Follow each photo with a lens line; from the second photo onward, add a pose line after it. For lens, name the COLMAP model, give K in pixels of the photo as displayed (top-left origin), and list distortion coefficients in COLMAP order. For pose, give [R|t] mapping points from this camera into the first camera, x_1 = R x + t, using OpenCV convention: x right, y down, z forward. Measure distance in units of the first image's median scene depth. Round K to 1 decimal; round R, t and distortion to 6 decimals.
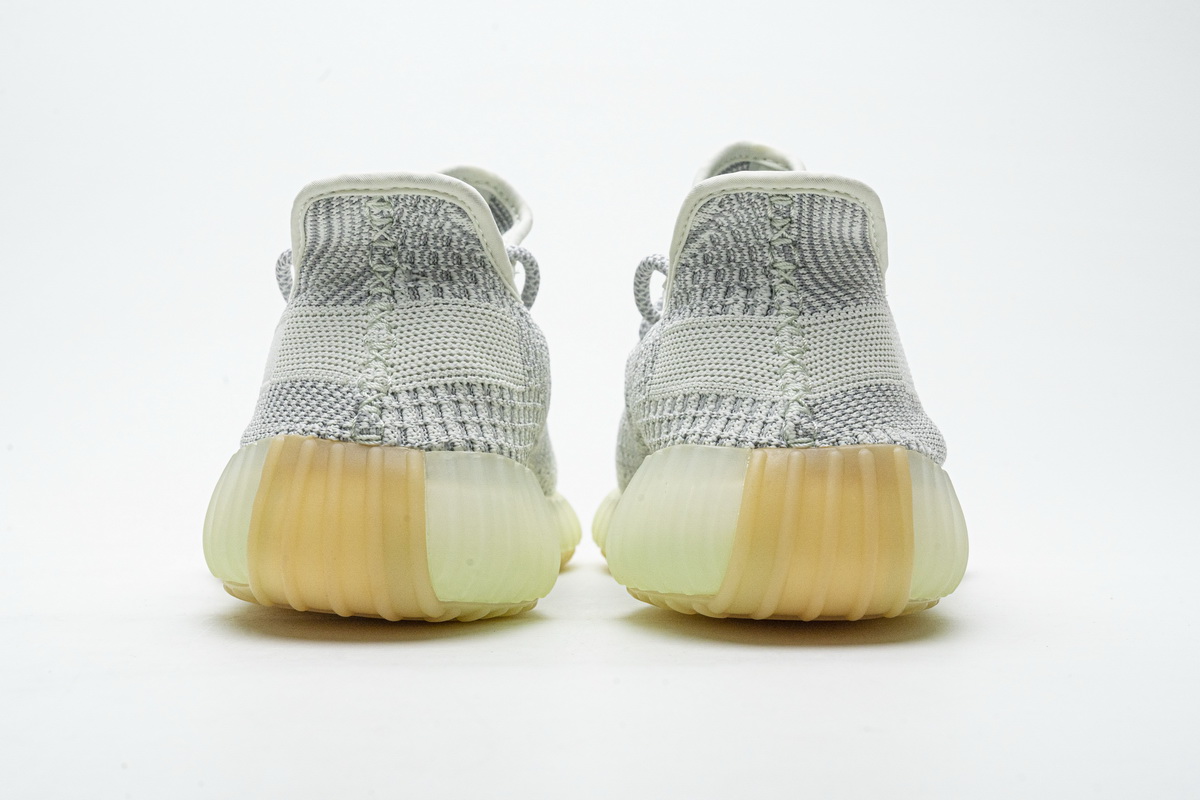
lens RADIAL K [[2260.1, 0, 601.9], [0, 2260.1, 399.9], [0, 0, 1]] dist [-0.014003, 0.000000]
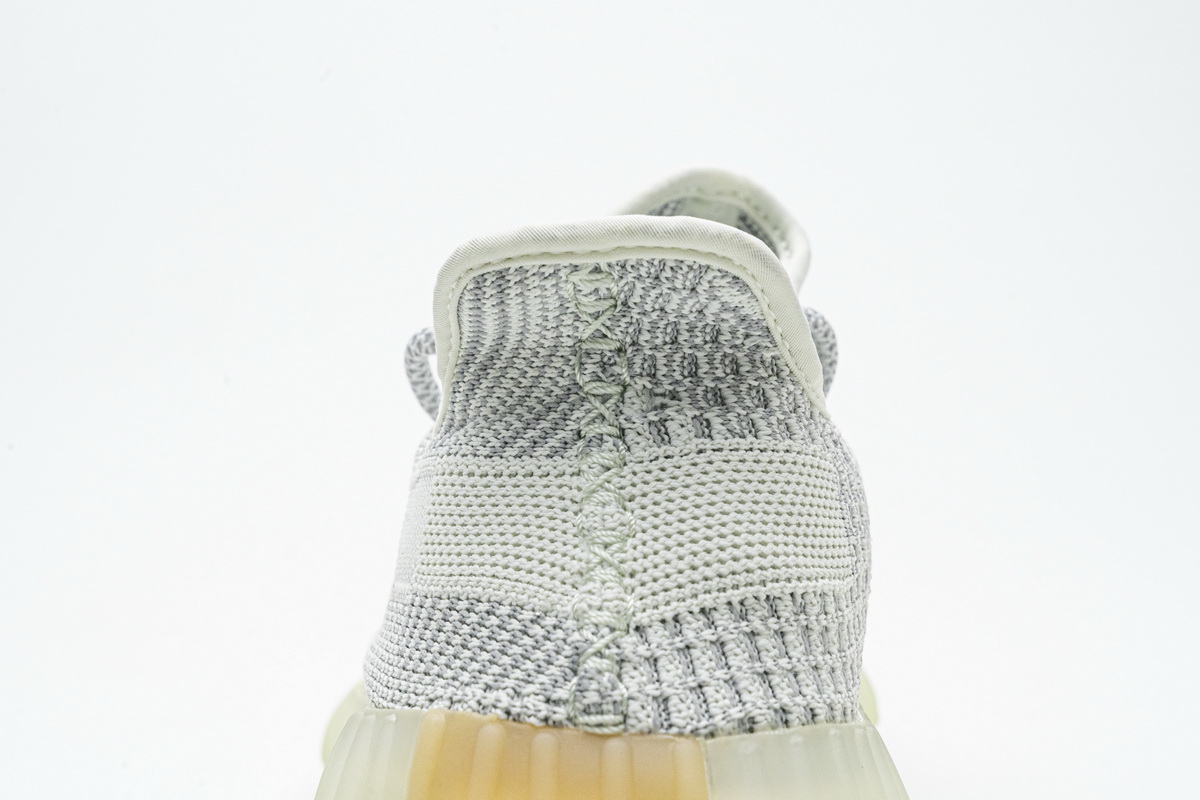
lens RADIAL K [[2260.1, 0, 598.4], [0, 2260.1, 401.6], [0, 0, 1]] dist [-0.014003, 0.000000]
pose [[0.998175, -0.039977, -0.045266, -0.072890], [0.042207, 0.997885, 0.049435, -0.083405], [0.043194, -0.051255, 0.997751, 0.440908]]
